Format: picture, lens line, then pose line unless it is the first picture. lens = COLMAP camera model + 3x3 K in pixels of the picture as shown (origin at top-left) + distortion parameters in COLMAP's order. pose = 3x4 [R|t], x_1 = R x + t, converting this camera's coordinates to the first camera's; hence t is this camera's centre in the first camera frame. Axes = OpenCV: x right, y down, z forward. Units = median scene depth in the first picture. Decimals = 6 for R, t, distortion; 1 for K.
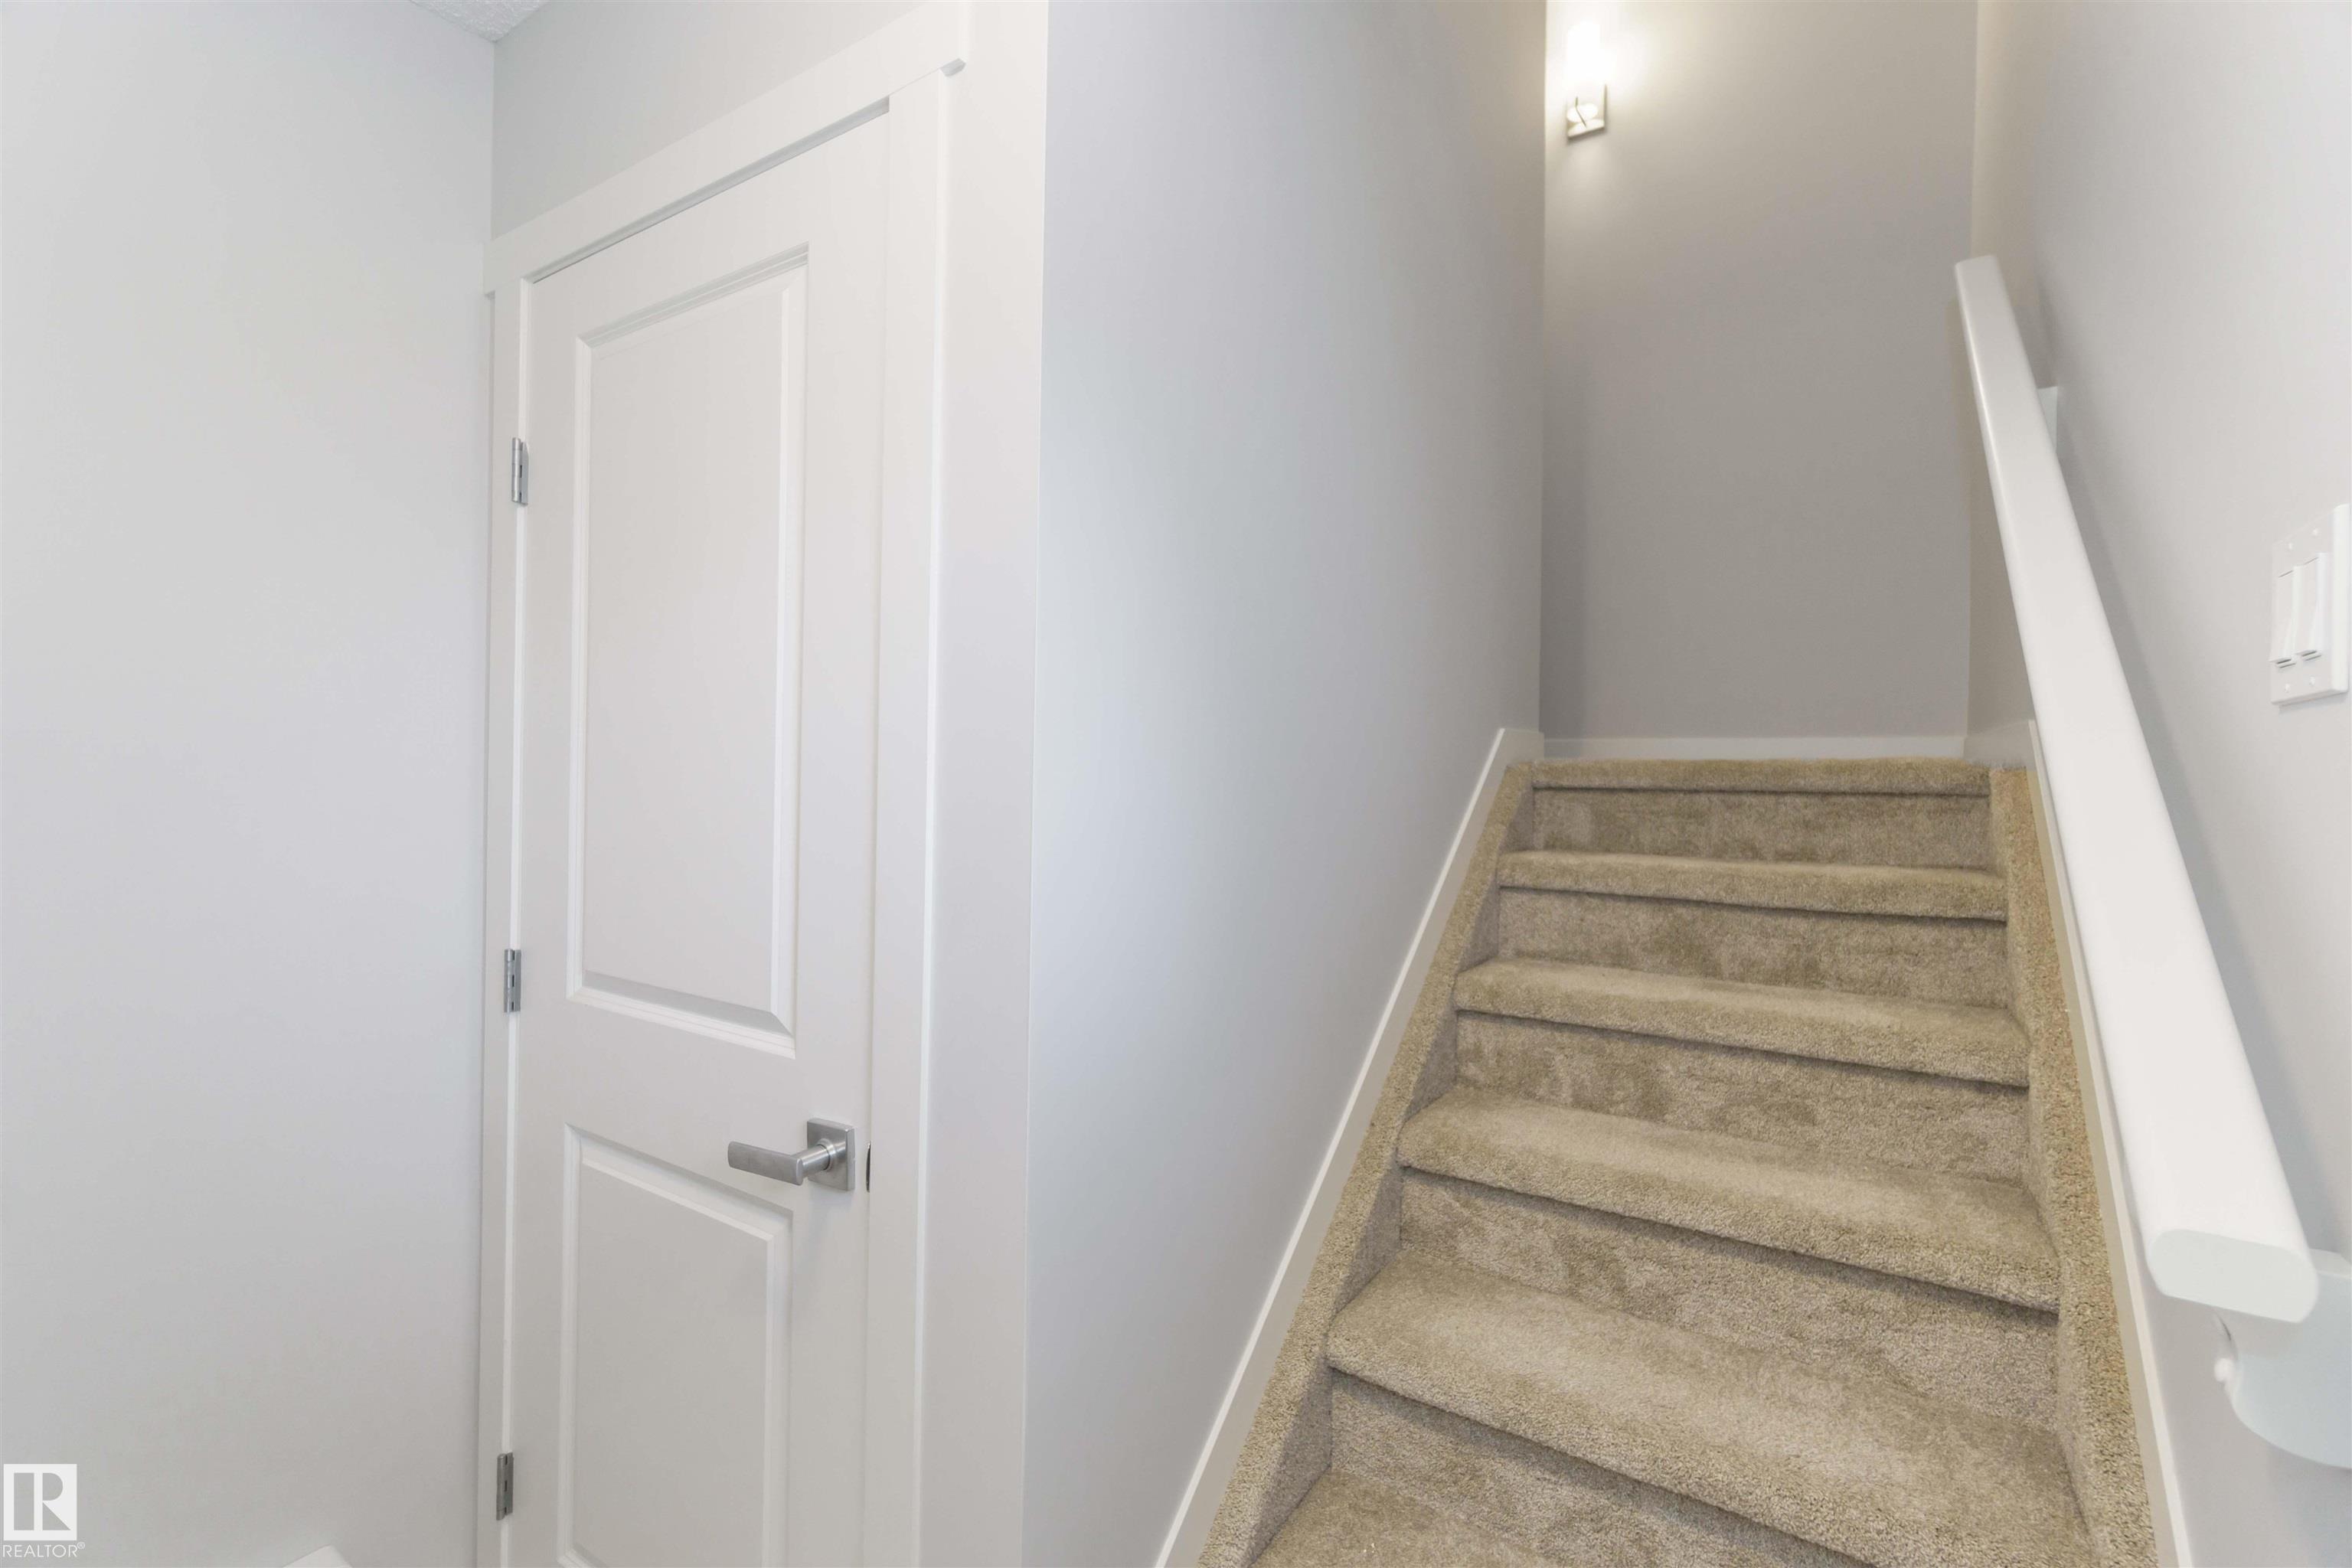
lens RADIAL K [[1040.3, 0, 1188.5], [0, 1040.3, 792.1], [0, 0, 1]] dist [-0.000603, 0.000802]
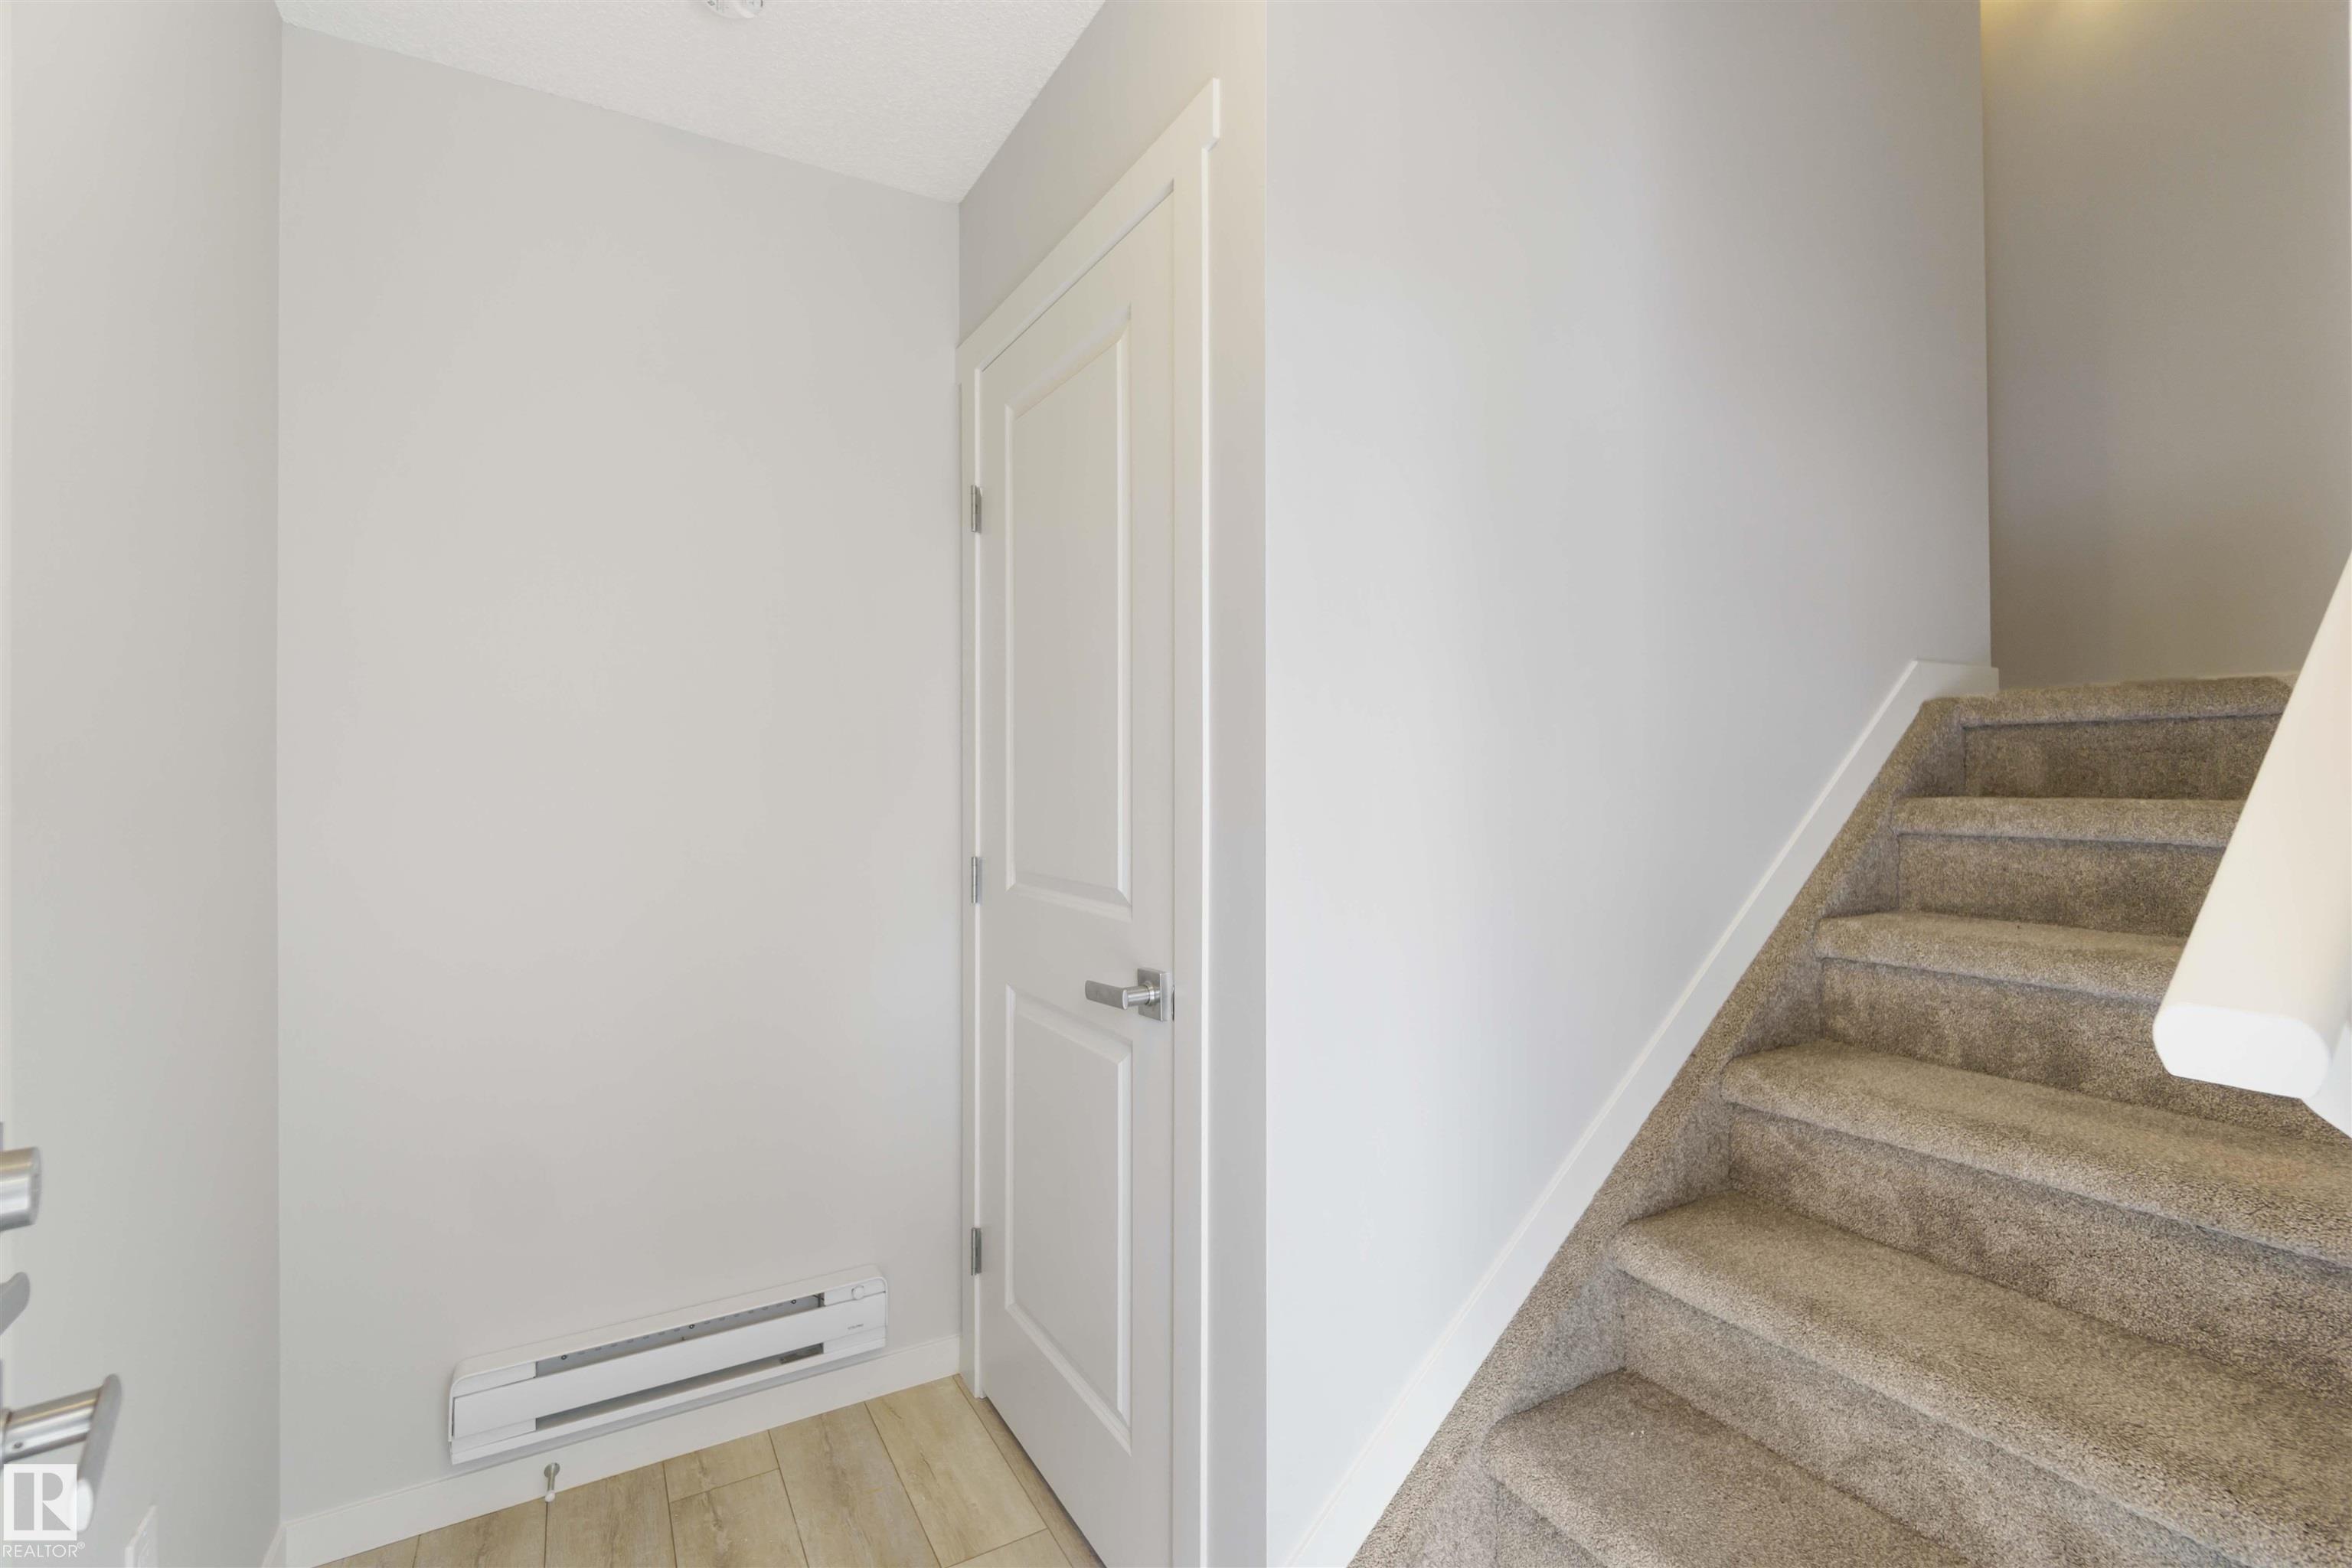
lens RADIAL K [[1040.3, 0, 1184.4], [0, 1040.3, 780.8], [0, 0, 1]] dist [-0.000603, 0.000802]
pose [[0.899590, -0.017722, -0.436377, 0.193639], [0.011758, 0.999797, -0.016365, 0.074837], [0.436578, 0.009591, 0.899615, -0.113168]]
